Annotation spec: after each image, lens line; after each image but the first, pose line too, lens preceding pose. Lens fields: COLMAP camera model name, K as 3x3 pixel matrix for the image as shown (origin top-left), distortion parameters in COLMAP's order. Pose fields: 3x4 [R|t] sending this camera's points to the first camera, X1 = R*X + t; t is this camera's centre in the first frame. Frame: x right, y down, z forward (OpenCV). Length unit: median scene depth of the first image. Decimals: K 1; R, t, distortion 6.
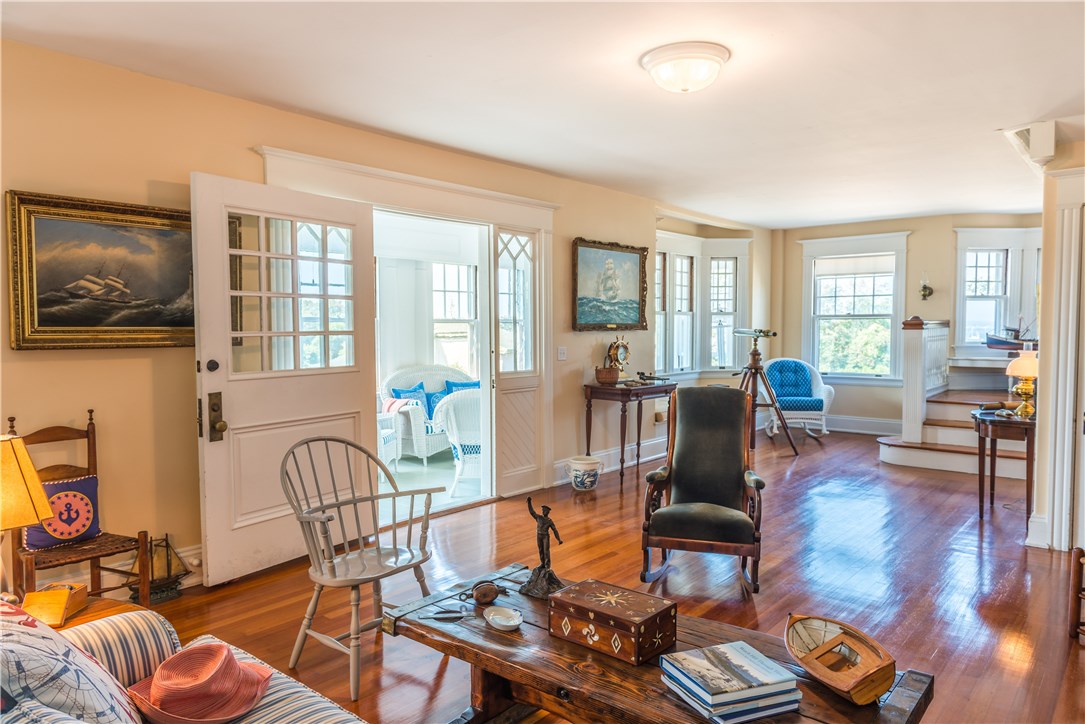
lens RADIAL K [[745.7, 0, 541.3], [0, 745.7, 364.2], [0, 0, 1]] dist [0.024720, -0.010001]
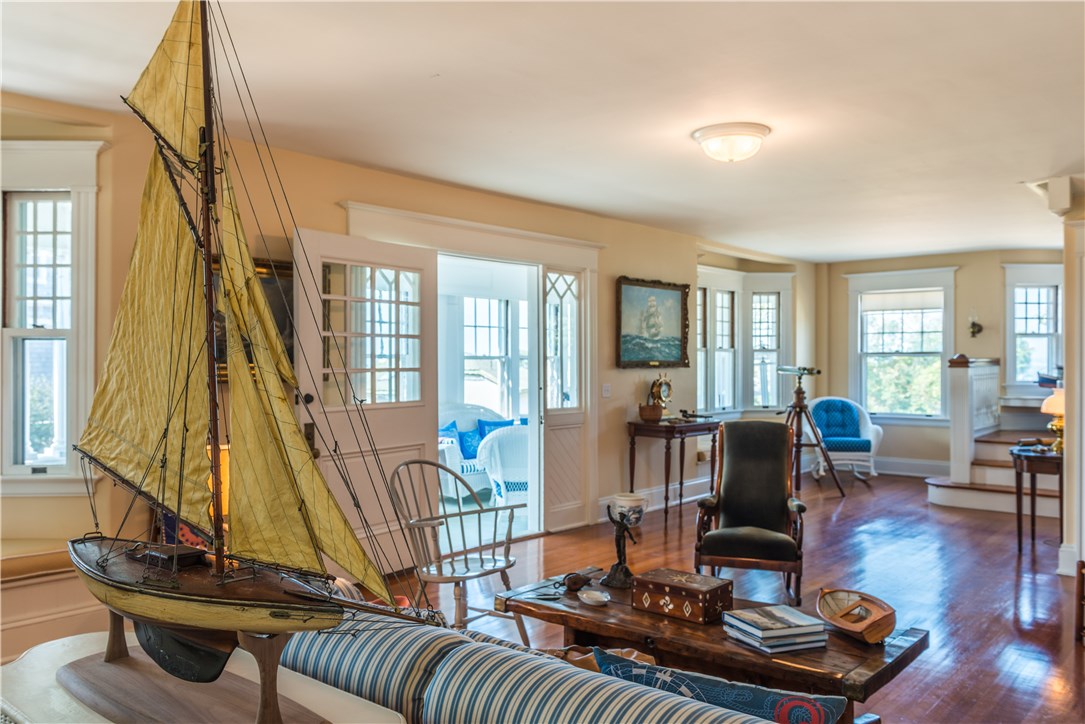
lens RADIAL K [[876.6, 0, 541.5], [0, 876.6, 361.1], [0, 0, 1]] dist [0.008099, -0.009362]
pose [[0.999931, 0.002528, -0.011487, -0.043168], [-0.003123, 0.998640, -0.052042, 0.007328], [0.011340, 0.052074, 0.998579, -0.172721]]
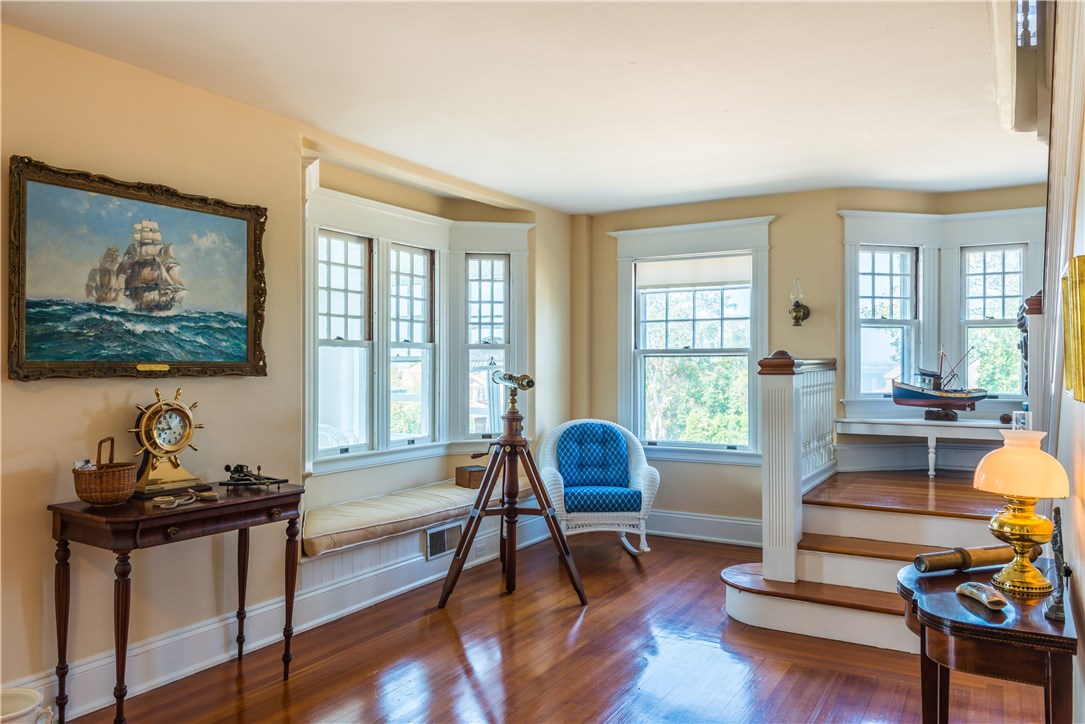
lens RADIAL K [[813.8, 0, 538.6], [0, 813.8, 363.6], [0, 0, 1]] dist [0.011718, 0.004910]
pose [[0.988229, 0.002415, 0.152965, 0.251468], [0.005690, 0.998603, -0.052525, -0.026233], [-0.152878, 0.052777, 0.986835, 0.473564]]
